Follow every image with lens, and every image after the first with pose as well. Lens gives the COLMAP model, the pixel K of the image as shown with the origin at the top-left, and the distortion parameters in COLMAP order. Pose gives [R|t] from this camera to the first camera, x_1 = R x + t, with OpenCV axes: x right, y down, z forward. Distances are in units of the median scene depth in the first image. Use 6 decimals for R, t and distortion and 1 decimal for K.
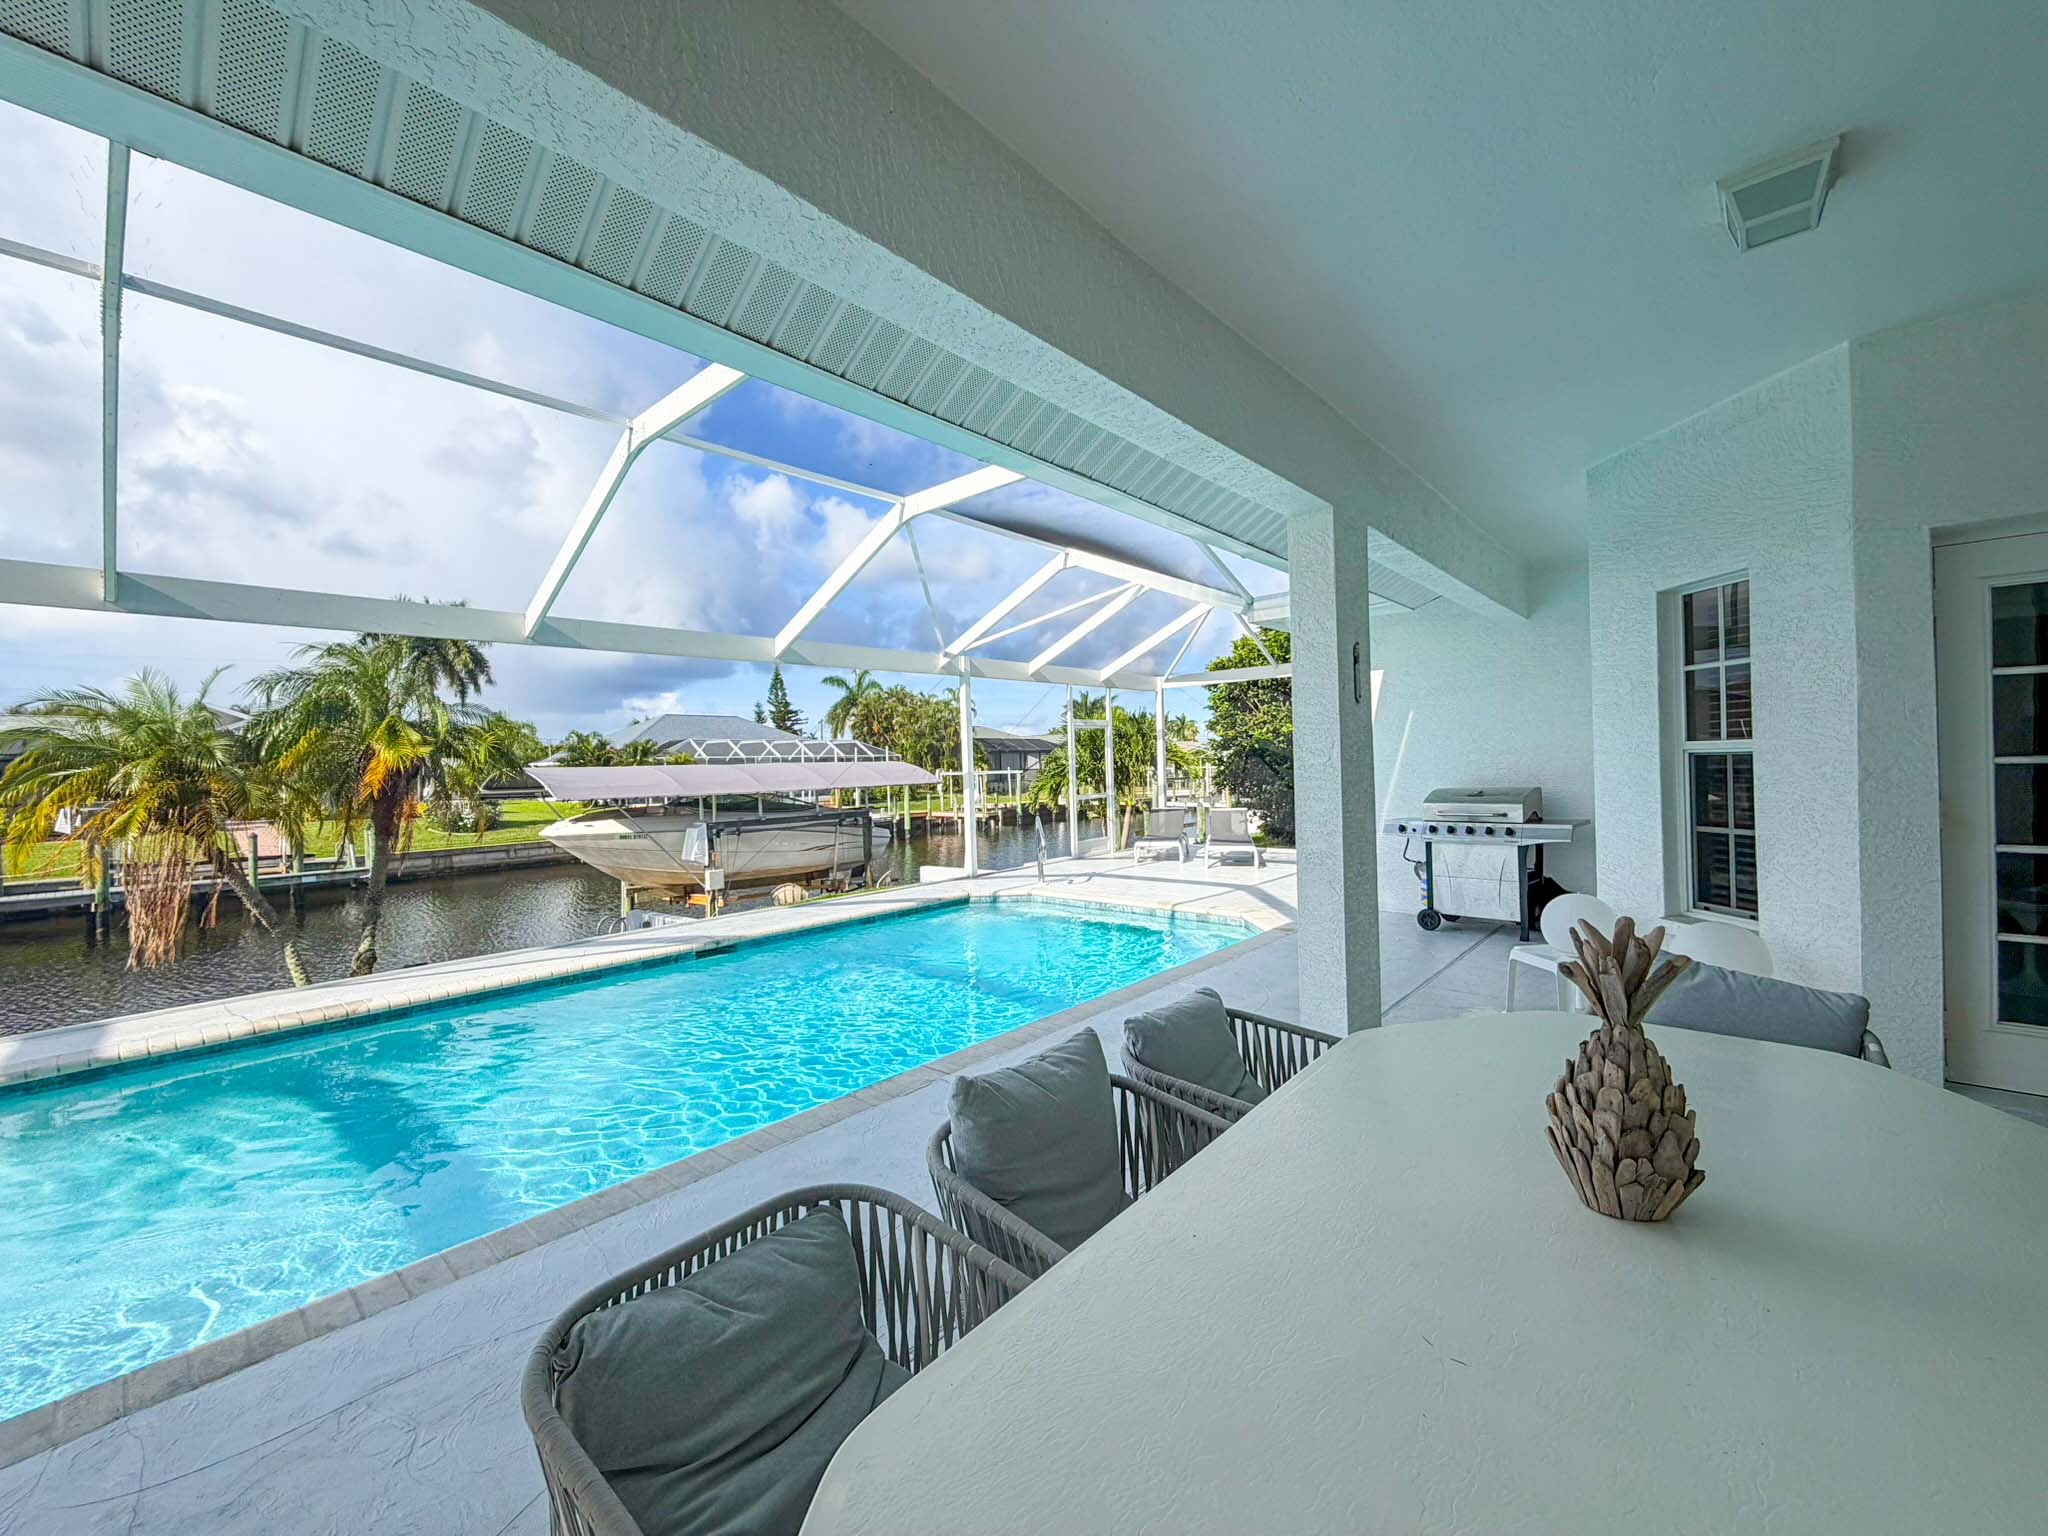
lens RADIAL K [[815.7, 0, 1016.2], [0, 815.7, 761.9], [0, 0, 1]] dist [-0.000599, 0.000690]
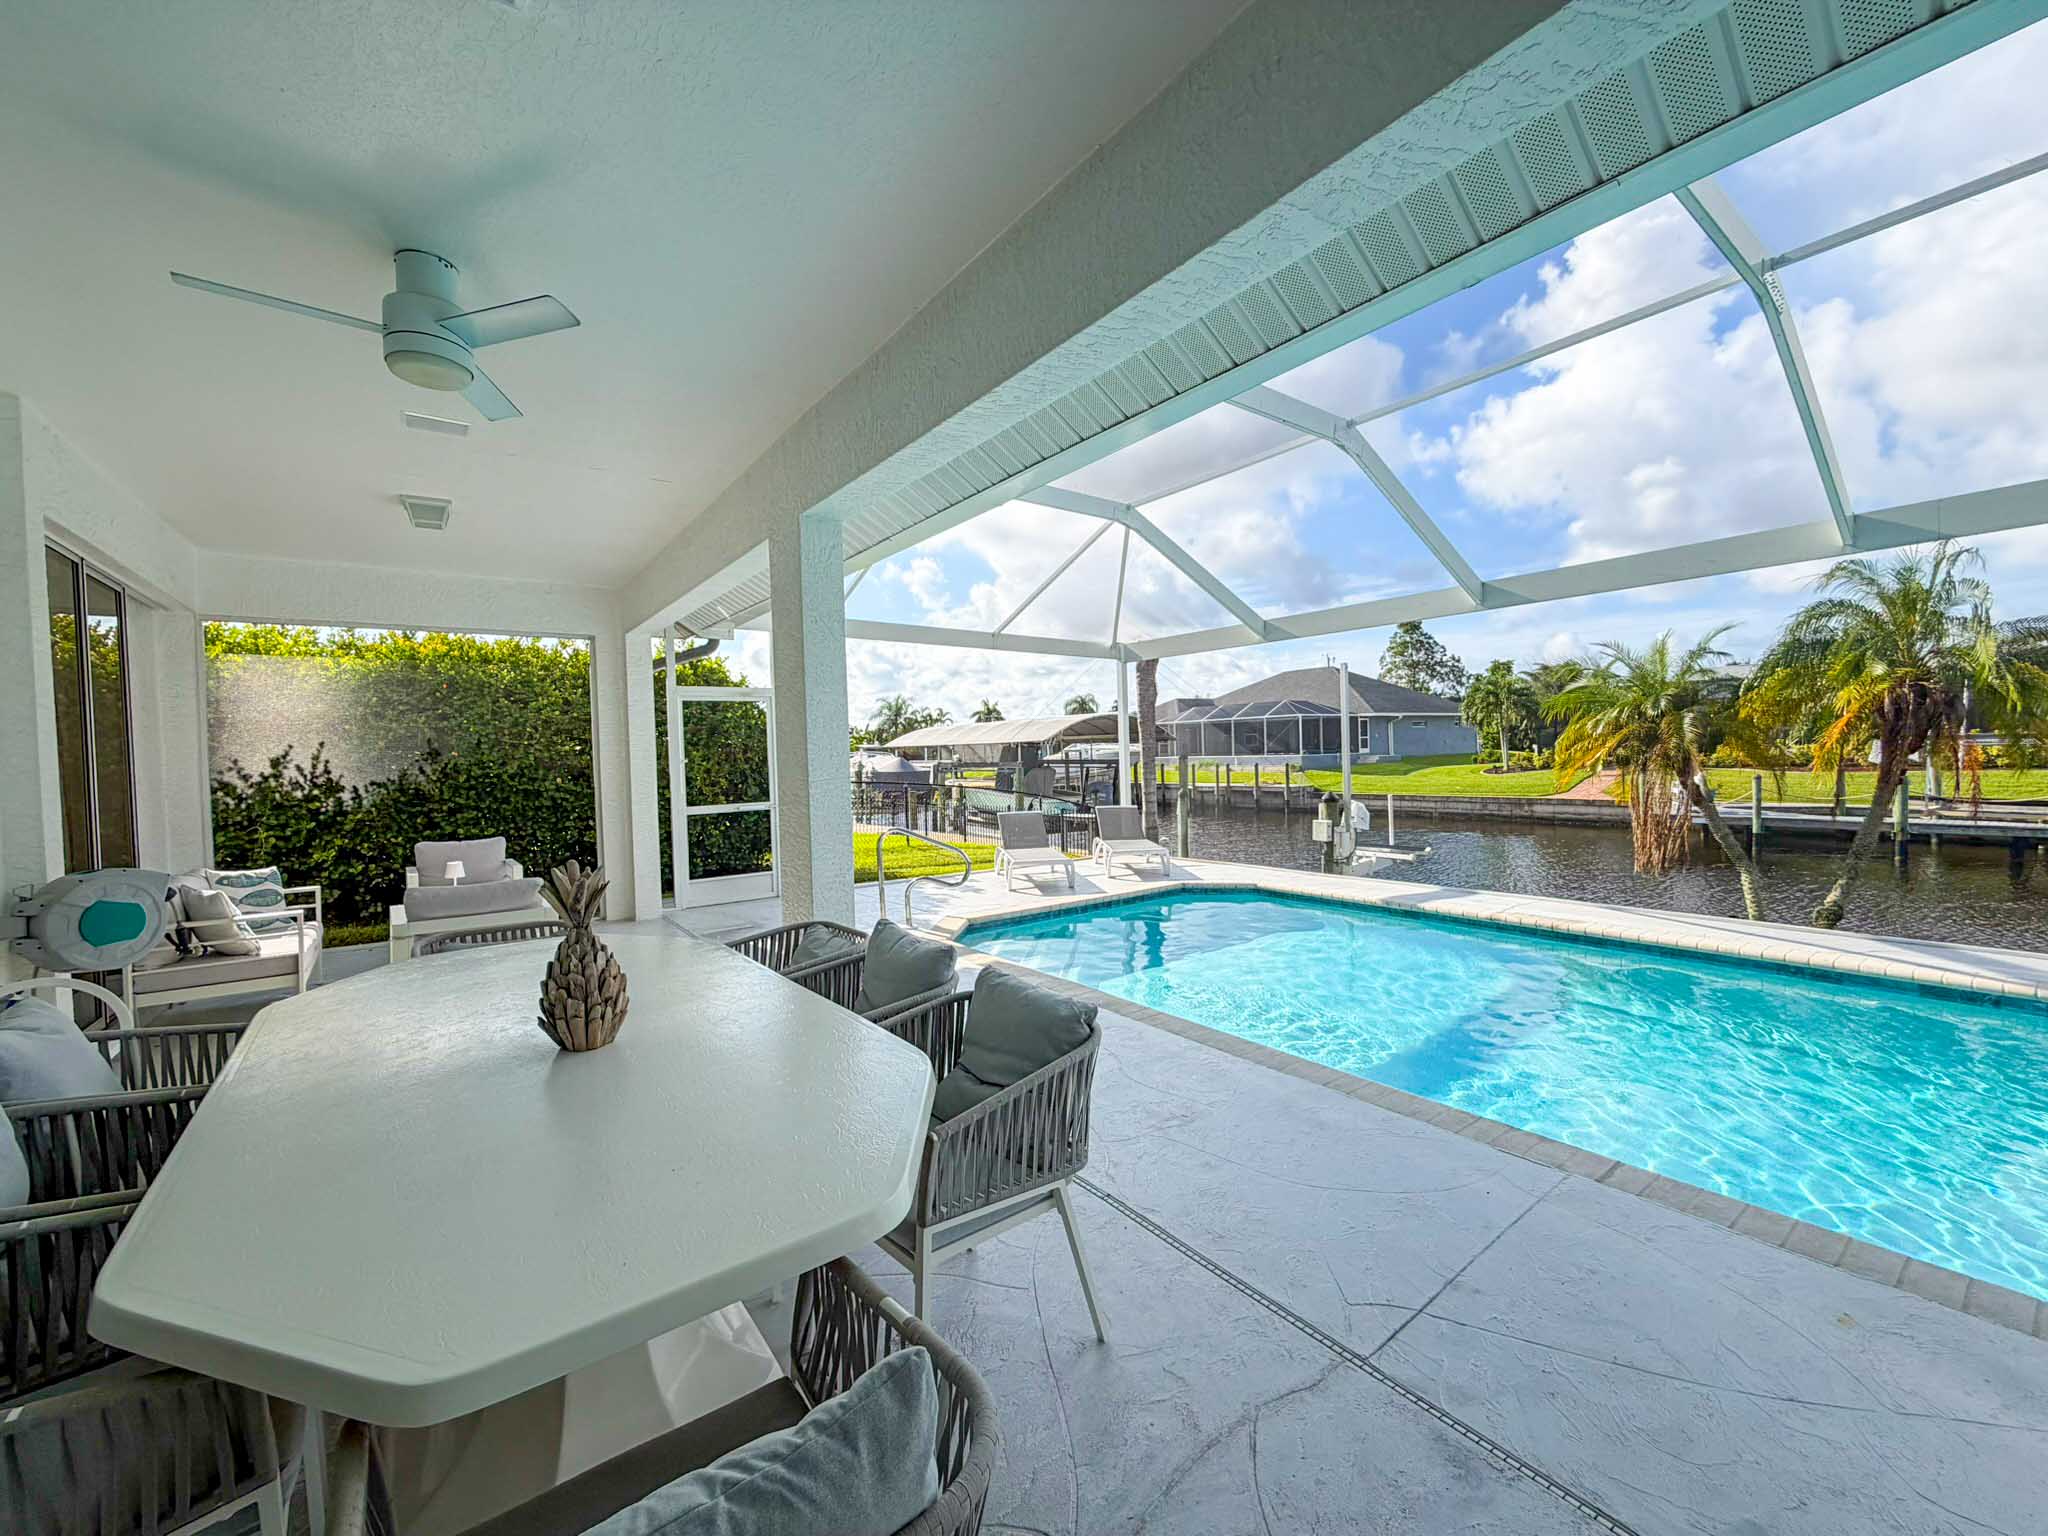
lens RADIAL K [[815.7, 0, 1020.7], [0, 815.7, 762.4], [0, 0, 1]] dist [-0.000599, 0.000690]
pose [[-0.207702, 0.047012, -0.977062, 0.155895], [0.040039, 0.998416, 0.039528, -0.001901], [0.977372, -0.030910, -0.209255, 0.162217]]
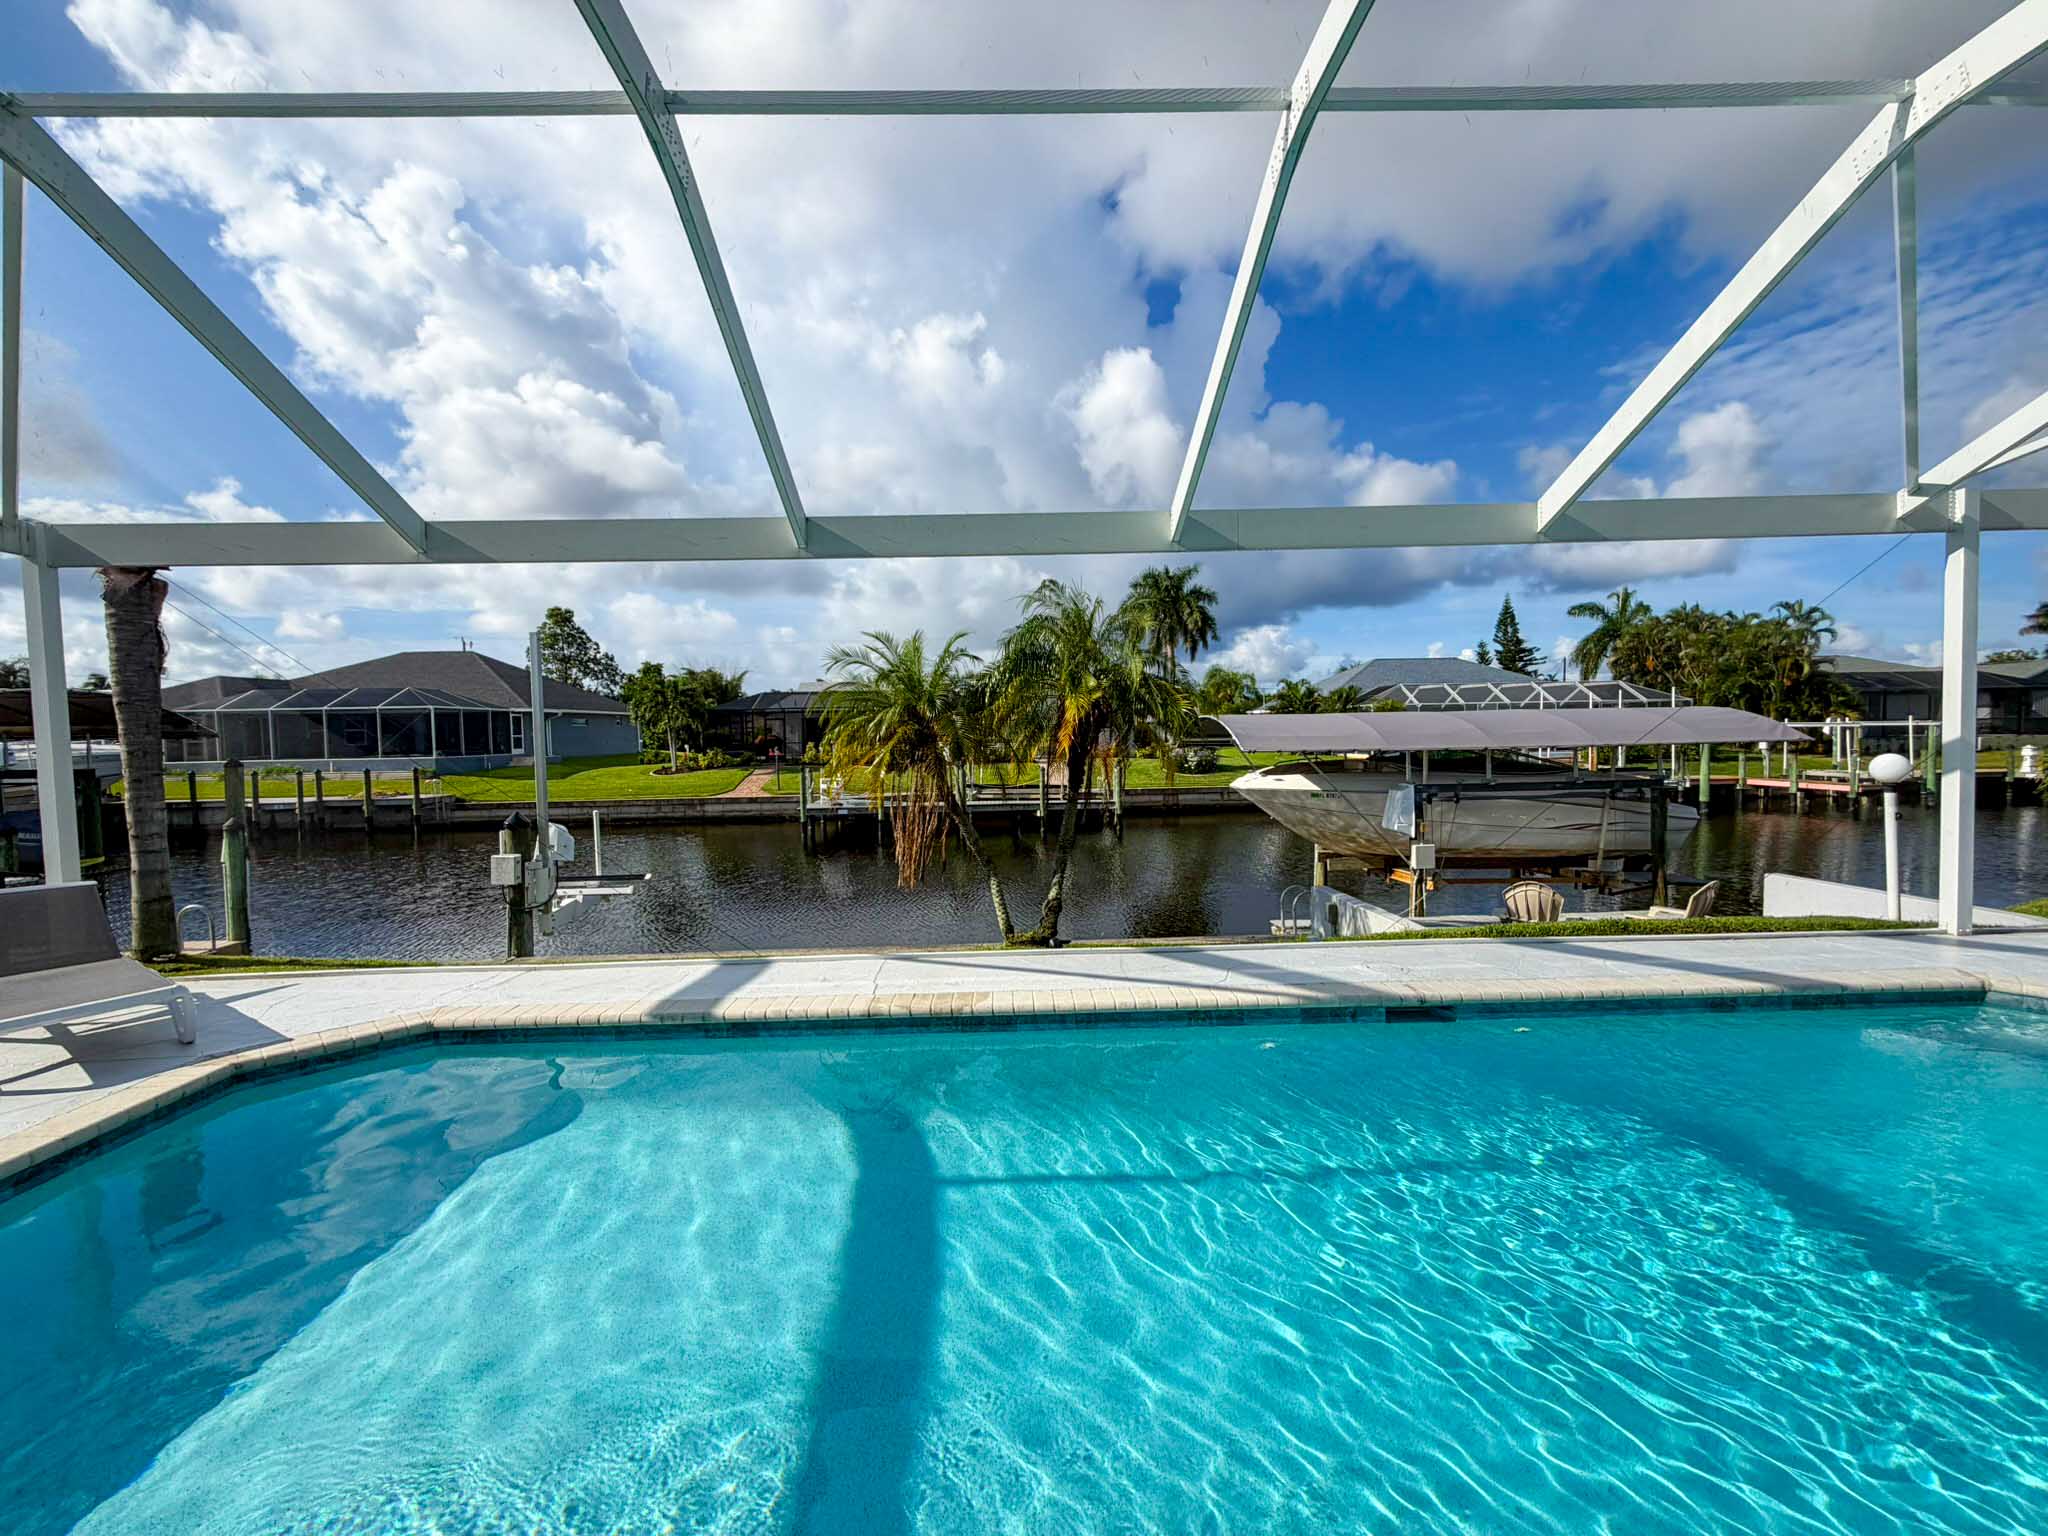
lens RADIAL K [[815.7, 0, 1018.9], [0, 815.7, 768.8], [0, 0, 1]] dist [-0.000599, 0.000690]
pose [[0.683675, 0.049326, -0.728118, -0.058942], [0.003275, 0.997496, 0.070650, 0.001614], [0.729779, -0.050686, 0.681802, 0.160901]]
